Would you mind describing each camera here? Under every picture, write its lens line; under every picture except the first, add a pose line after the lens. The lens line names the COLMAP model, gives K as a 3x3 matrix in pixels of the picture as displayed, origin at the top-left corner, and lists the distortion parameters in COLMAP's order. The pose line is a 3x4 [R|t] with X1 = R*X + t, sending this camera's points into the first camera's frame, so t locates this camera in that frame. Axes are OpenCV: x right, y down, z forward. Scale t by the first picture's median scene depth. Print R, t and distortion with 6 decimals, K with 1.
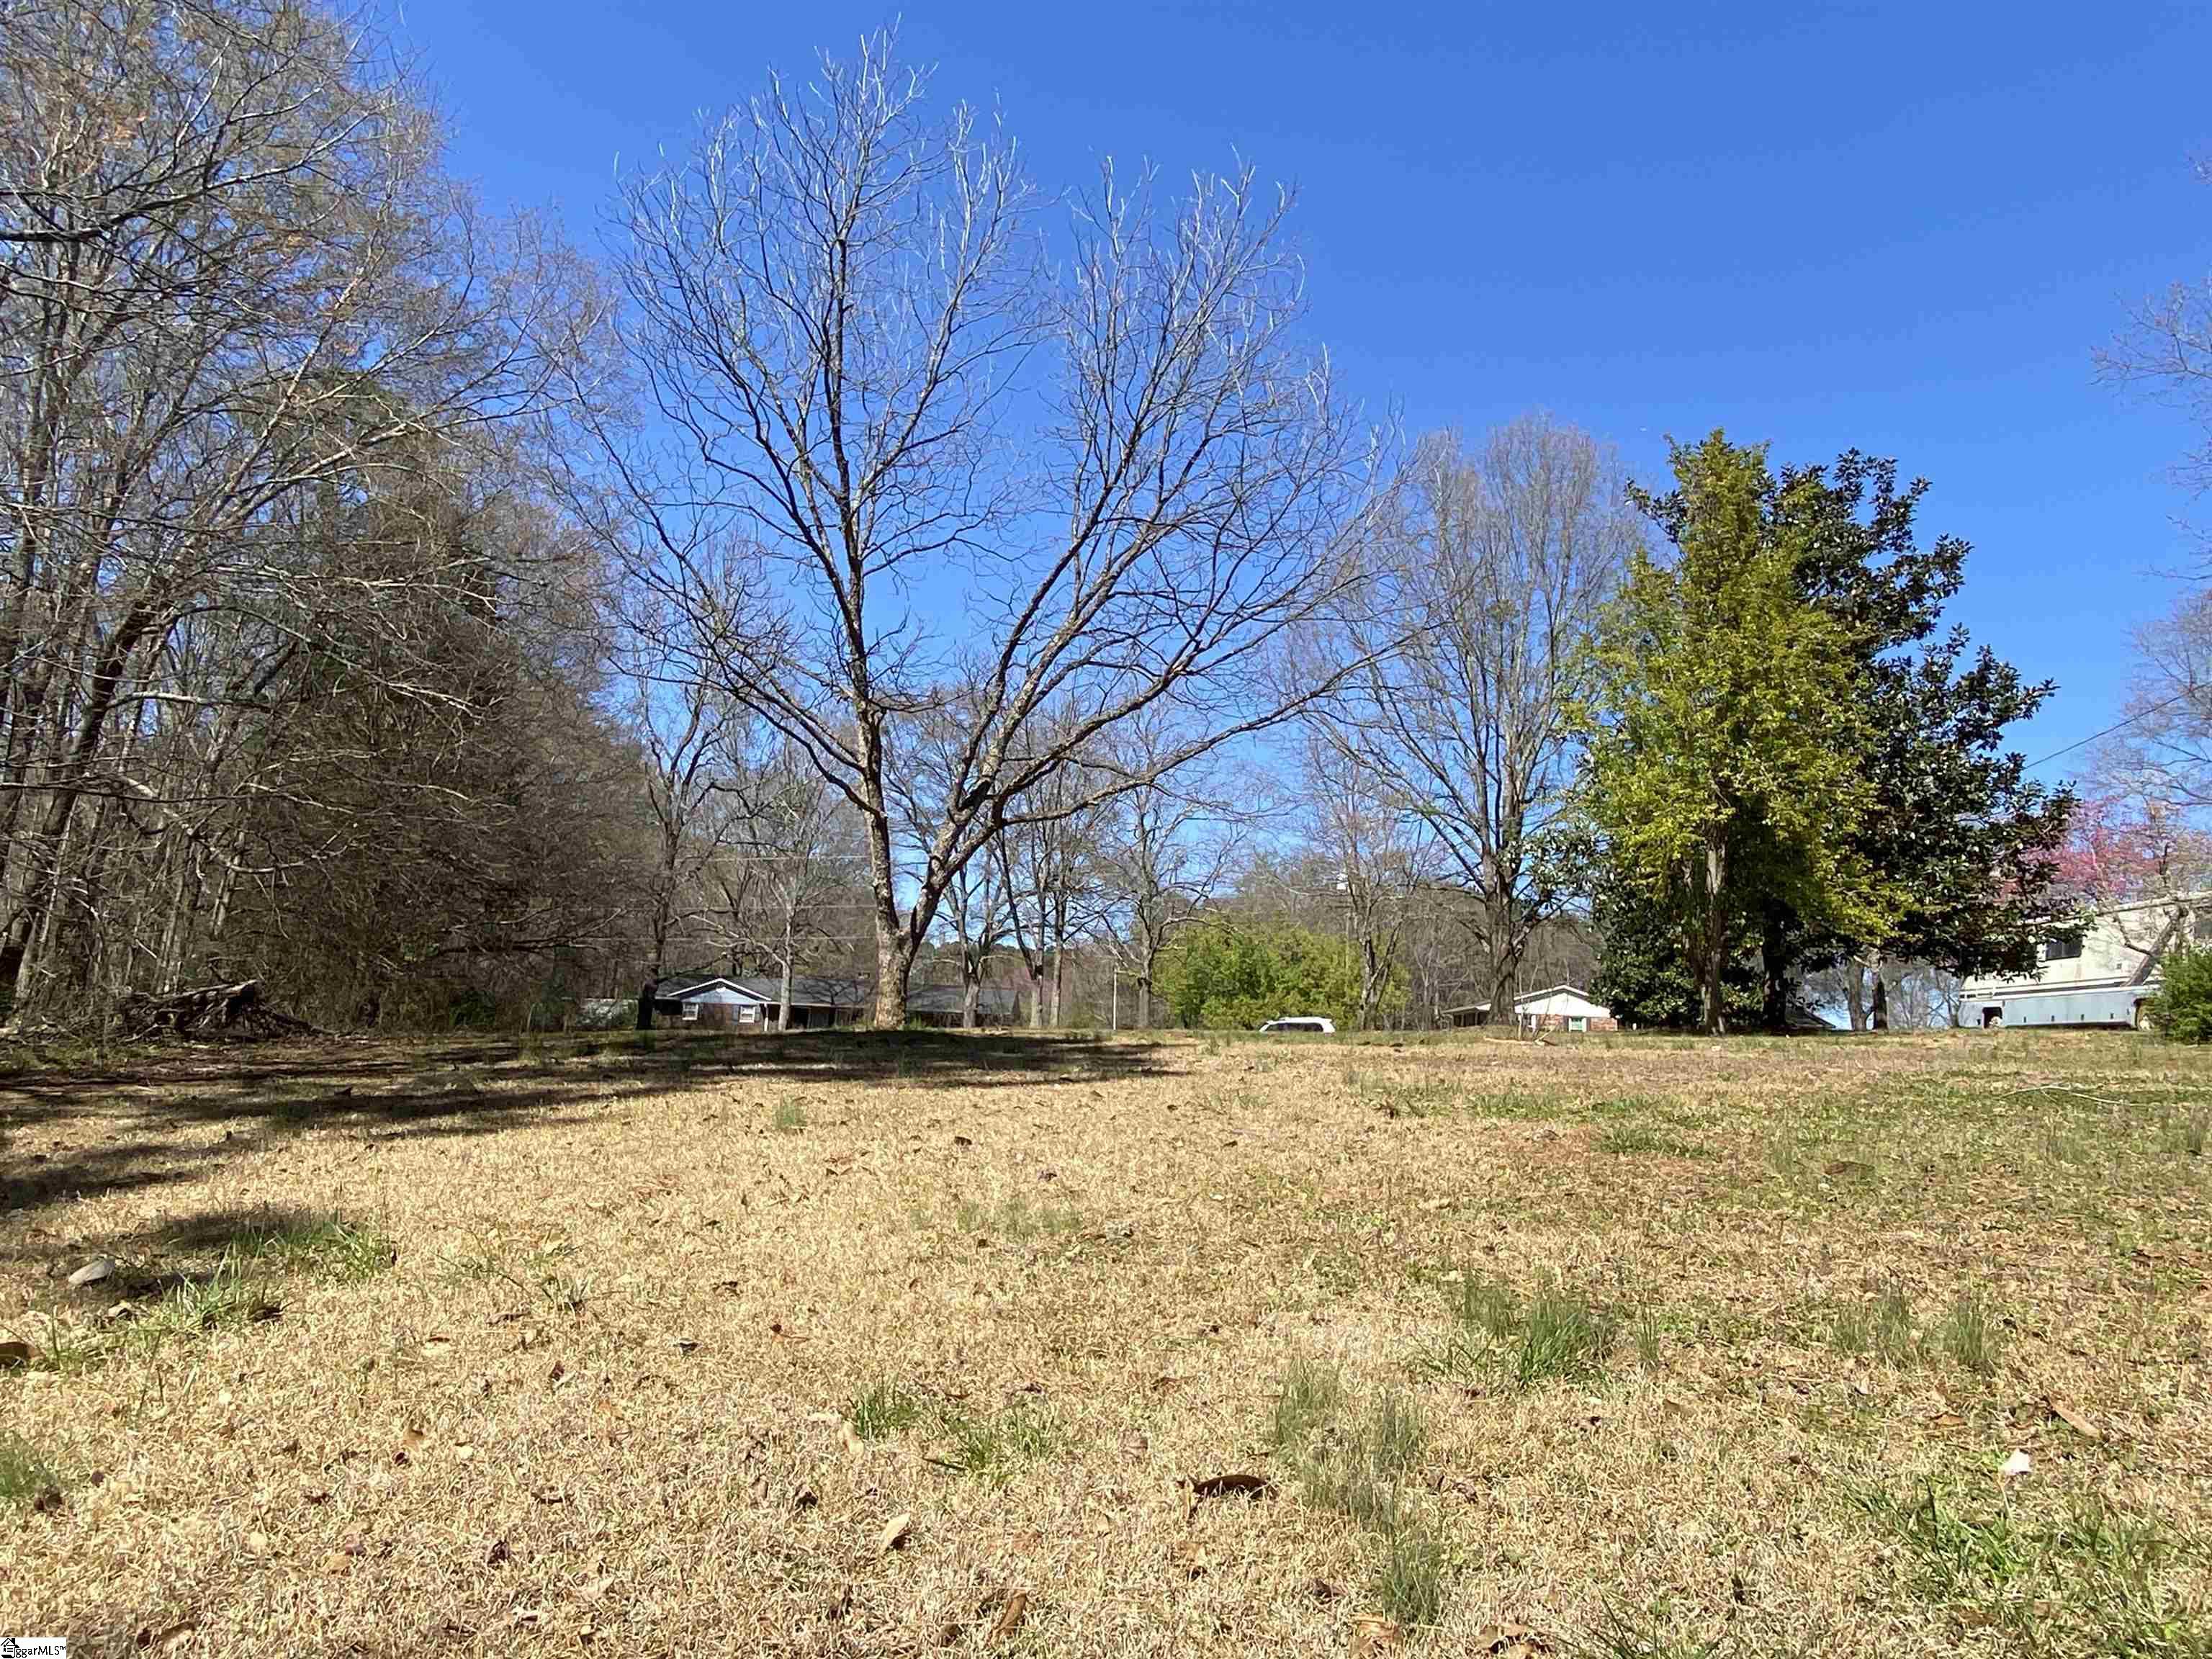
lens RADIAL K [[1468.9, 0, 1106.0], [0, 1468.9, 829.5], [0, 0, 1]] dist [0.162069, -0.202066]
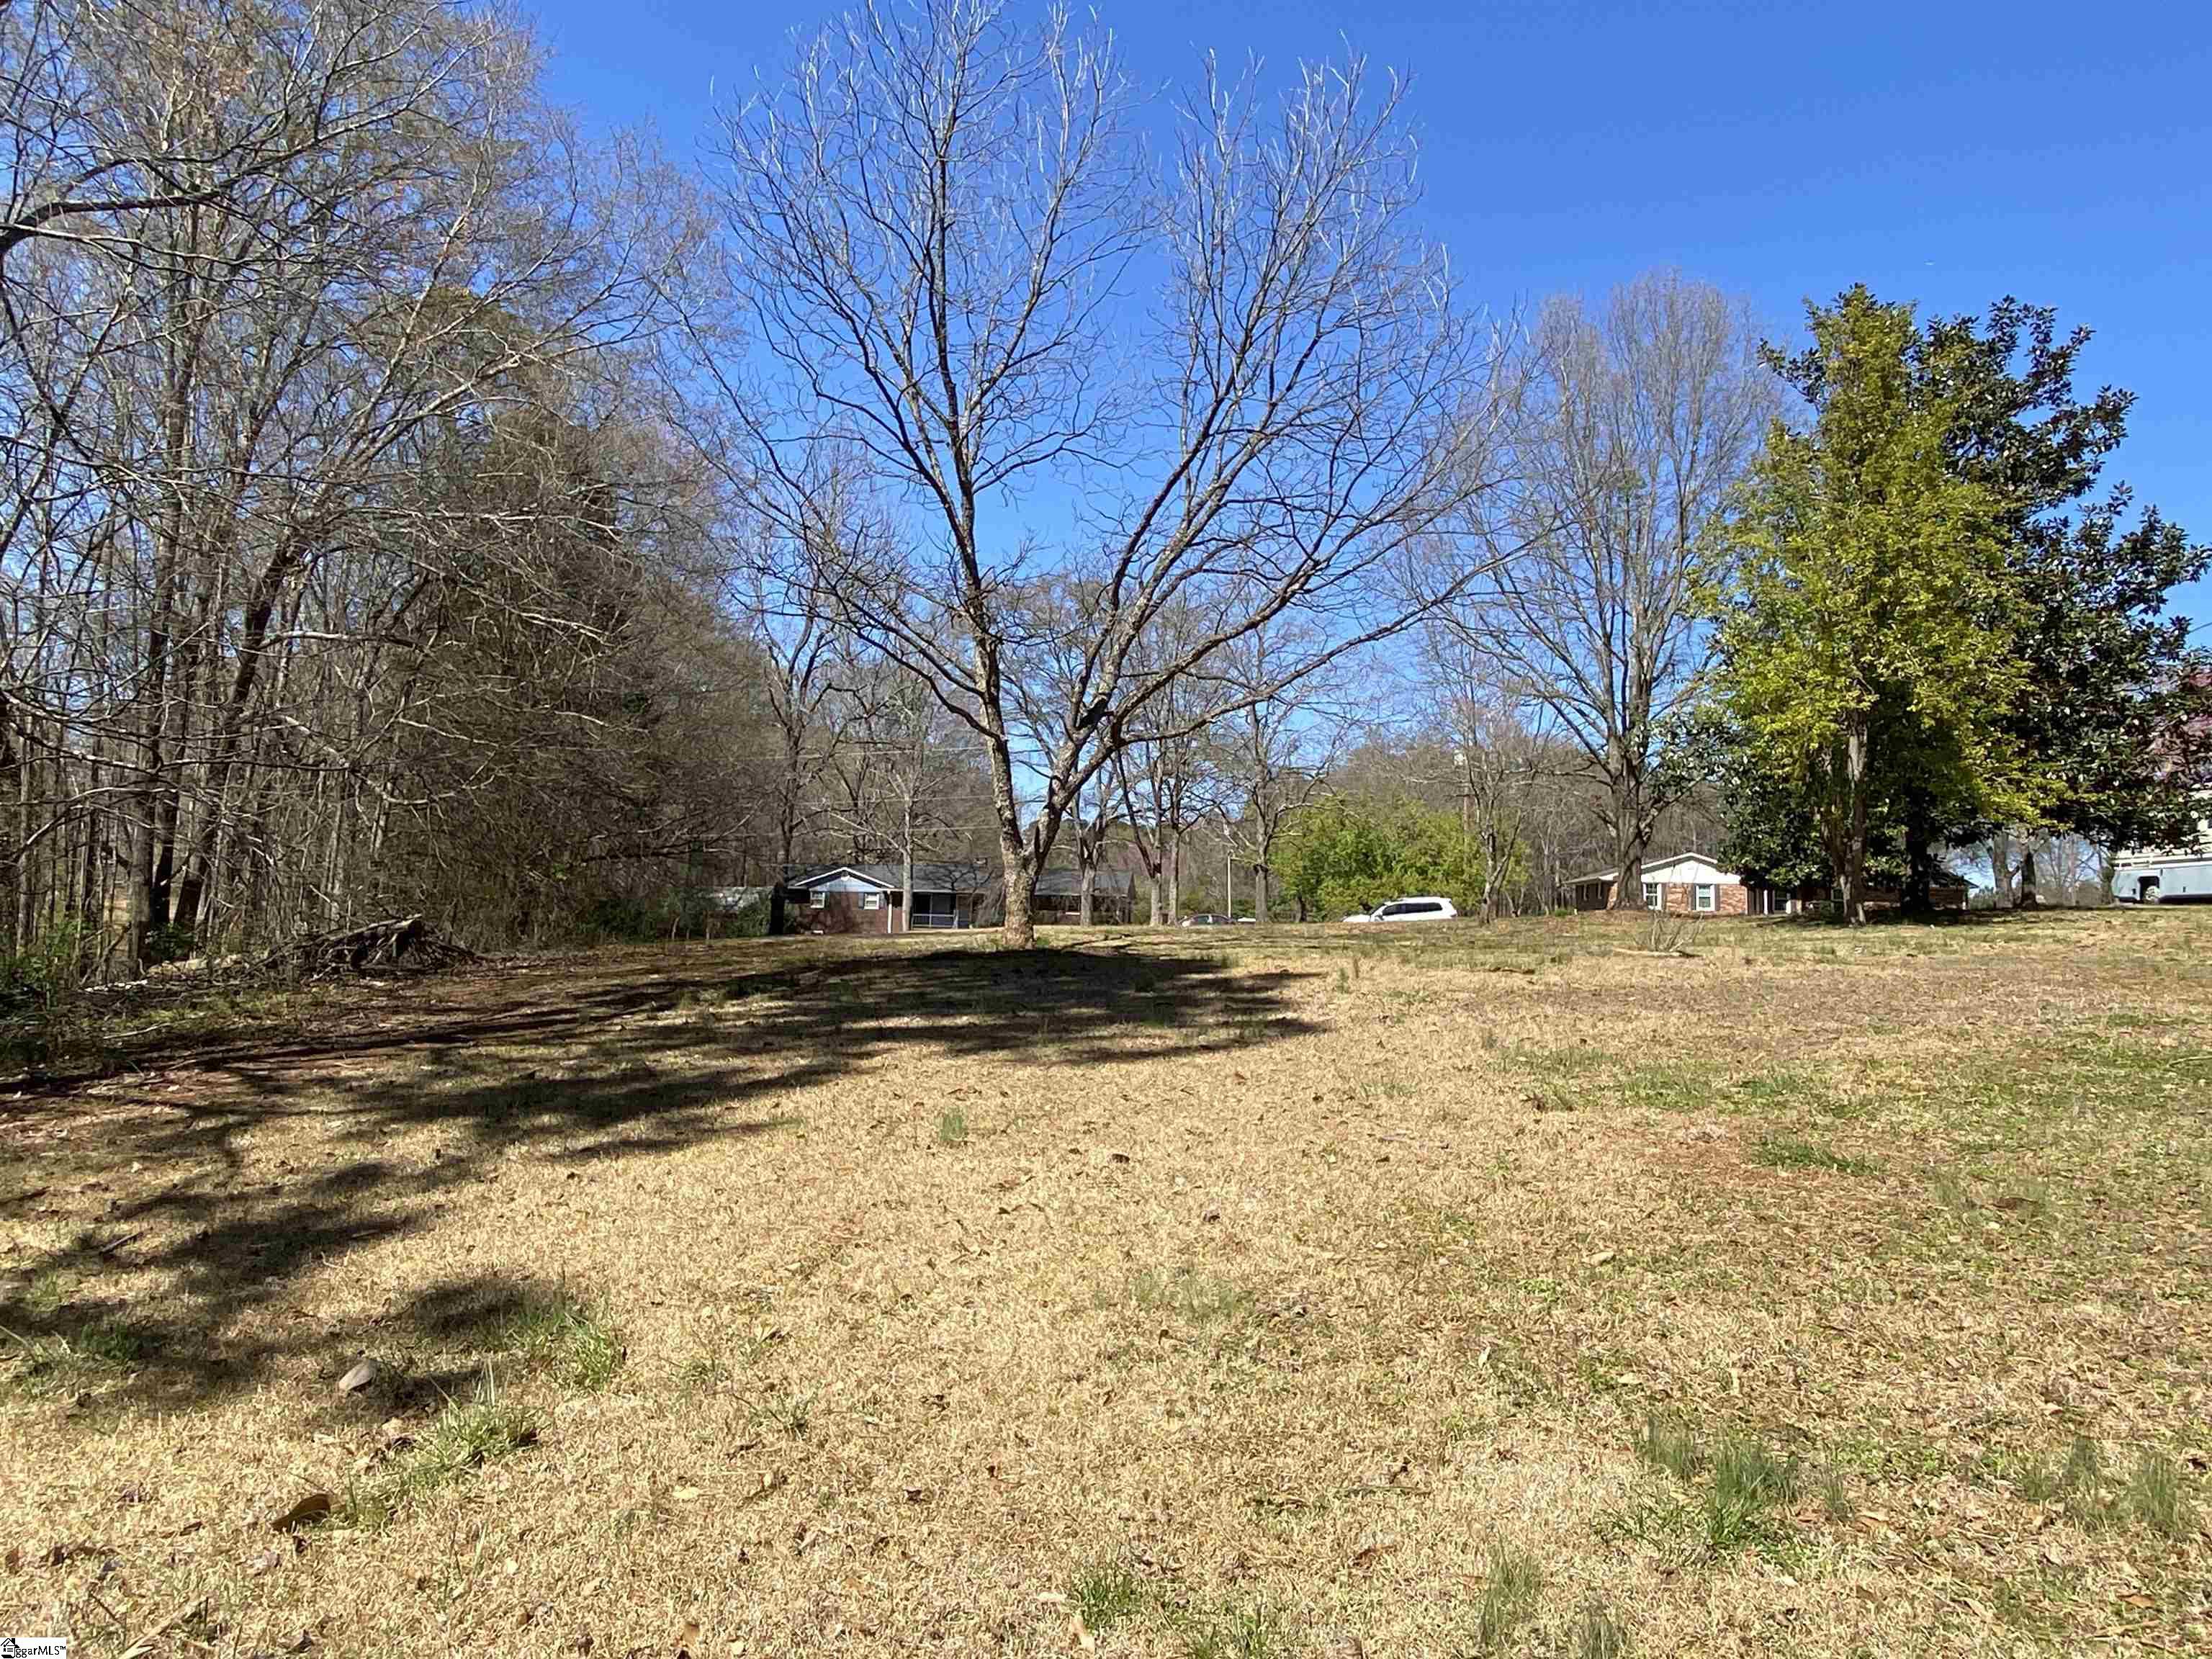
lens RADIAL K [[1471.1, 0, 1117.6], [0, 1471.1, 817.0], [0, 0, 1]] dist [0.132516, -0.131284]
pose [[0.997281, -0.029116, -0.067692, -0.005316], [0.034242, 0.996532, 0.075843, -0.025590], [0.065249, -0.077955, 0.994819, -0.002898]]
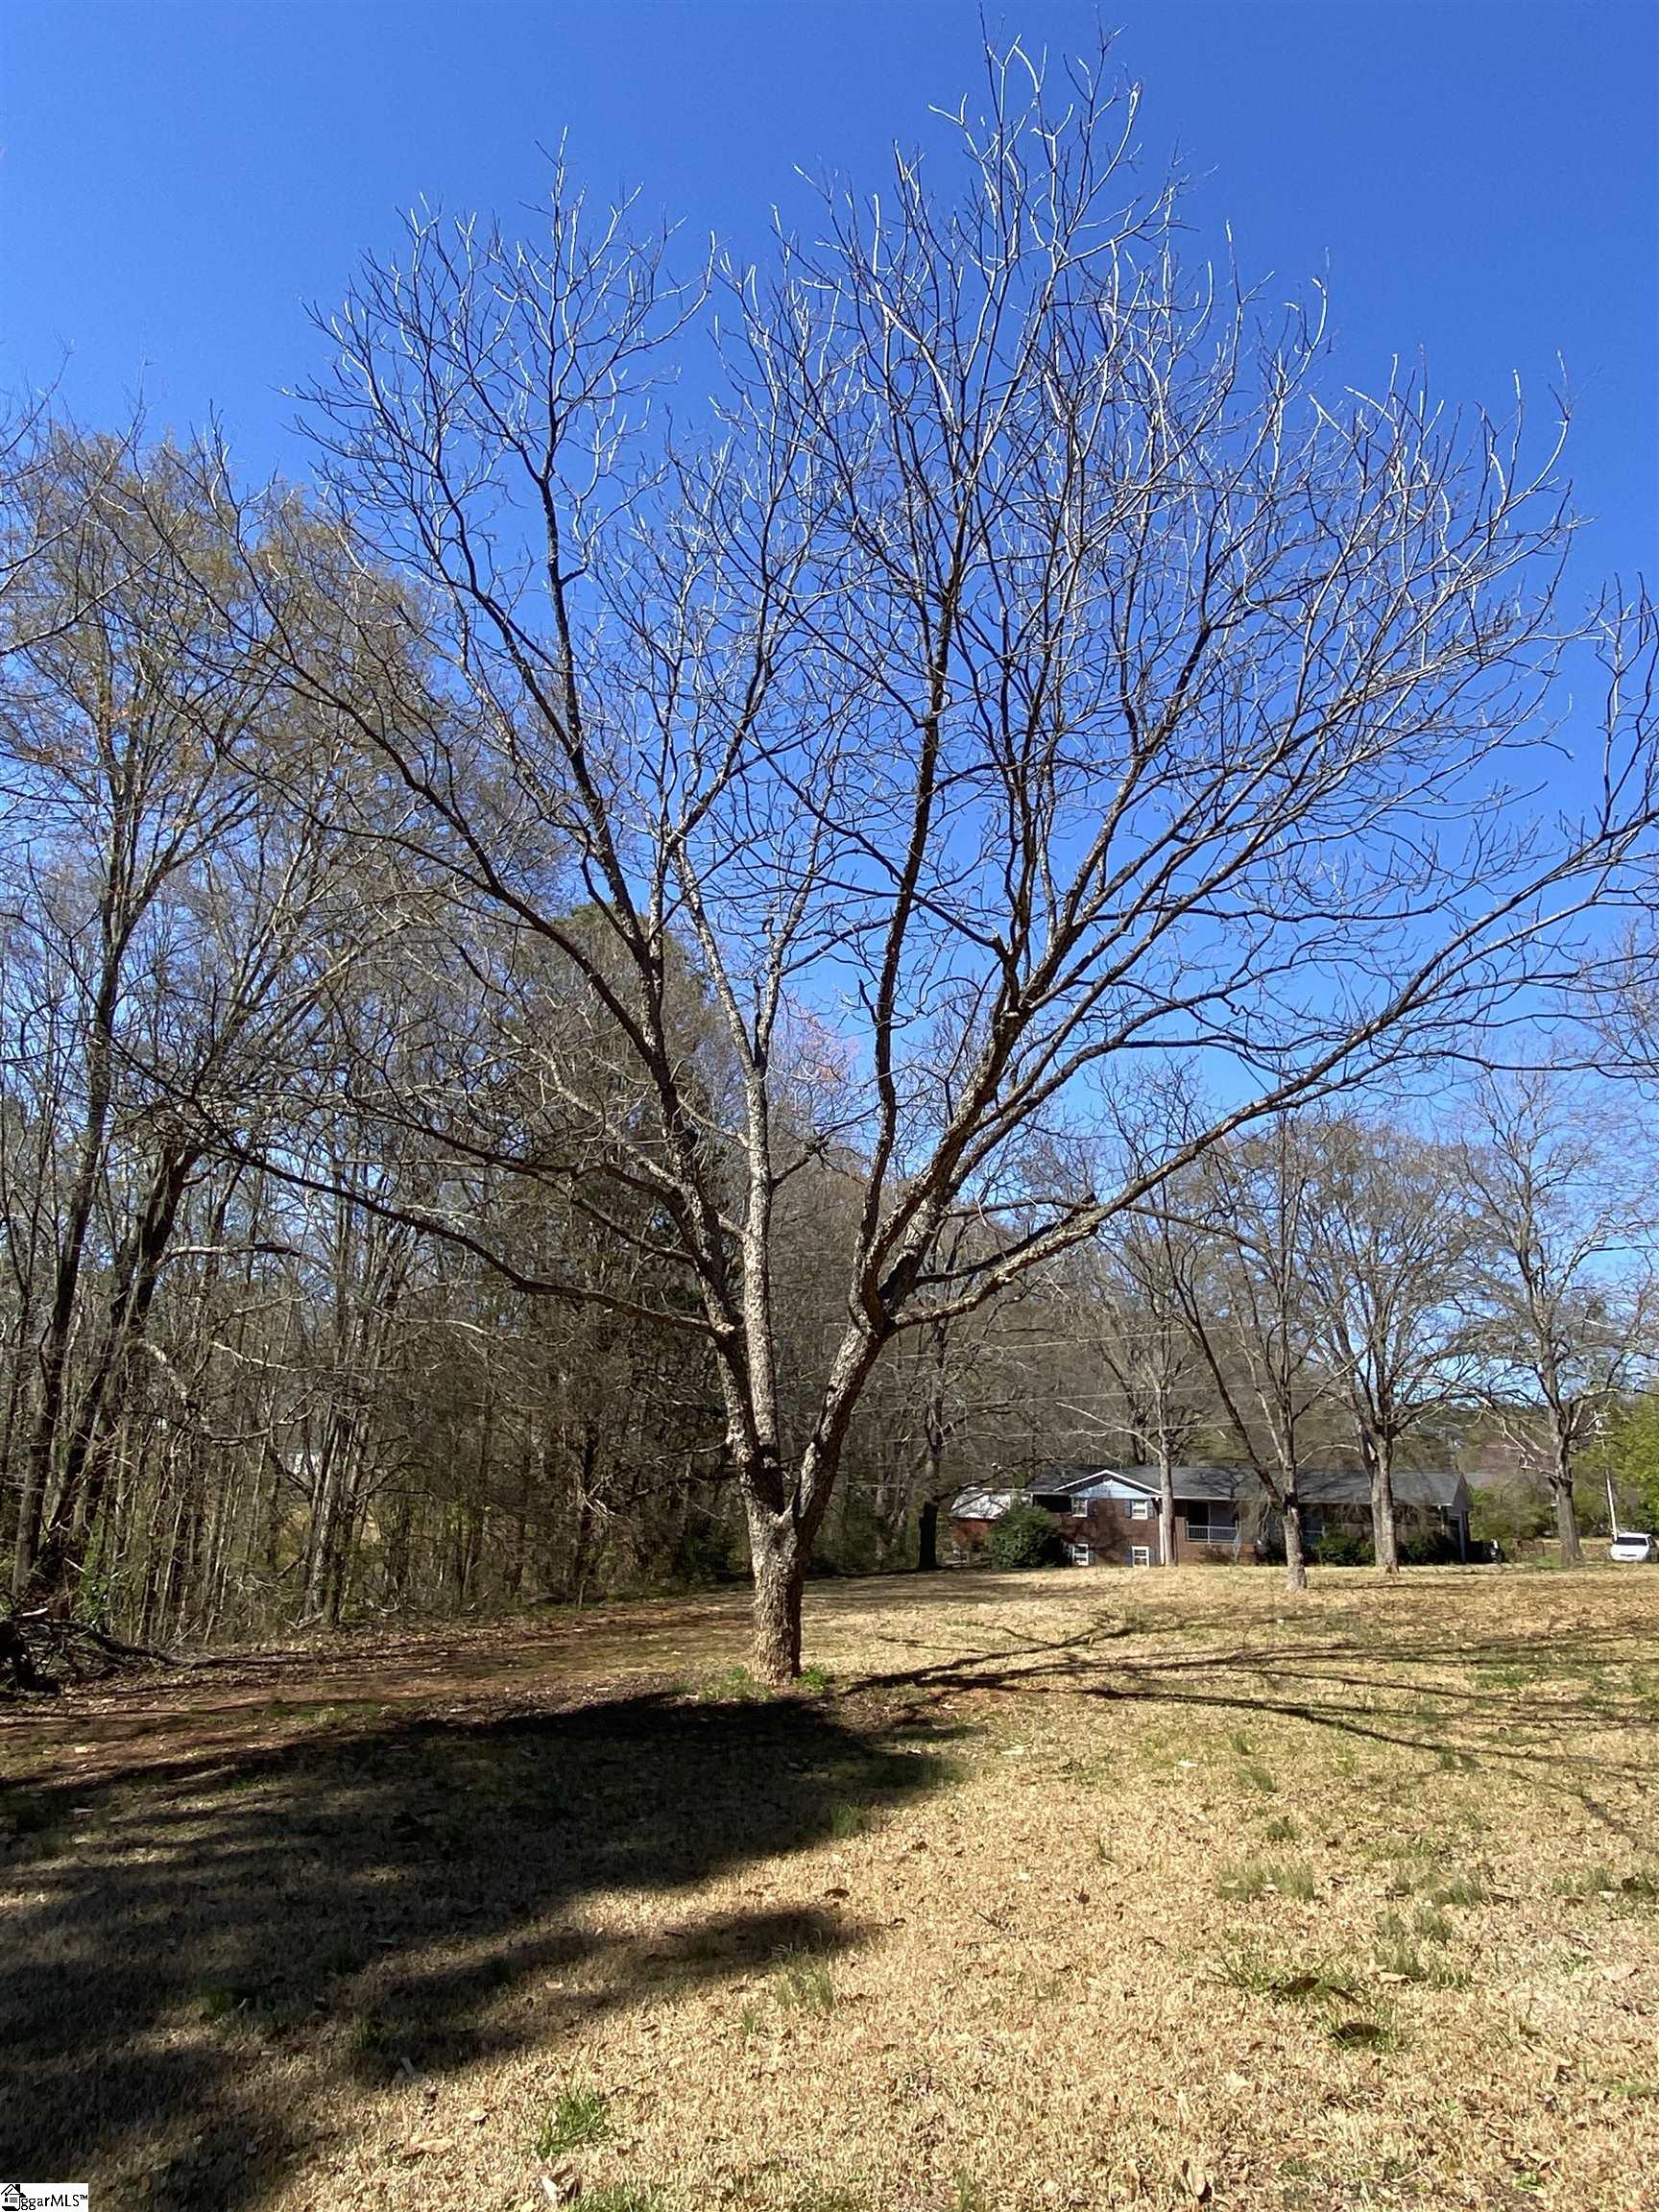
lens RADIAL K [[1468.9, 0, 829.5], [0, 1468.9, 1106.0], [0, 0, 1]] dist [0.162069, -0.202066]
pose [[0.884562, -0.153400, -0.440475, 0.155519], [0.096121, 0.984052, -0.149677, -0.004046], [0.456410, 0.090060, 0.885200, 0.382308]]
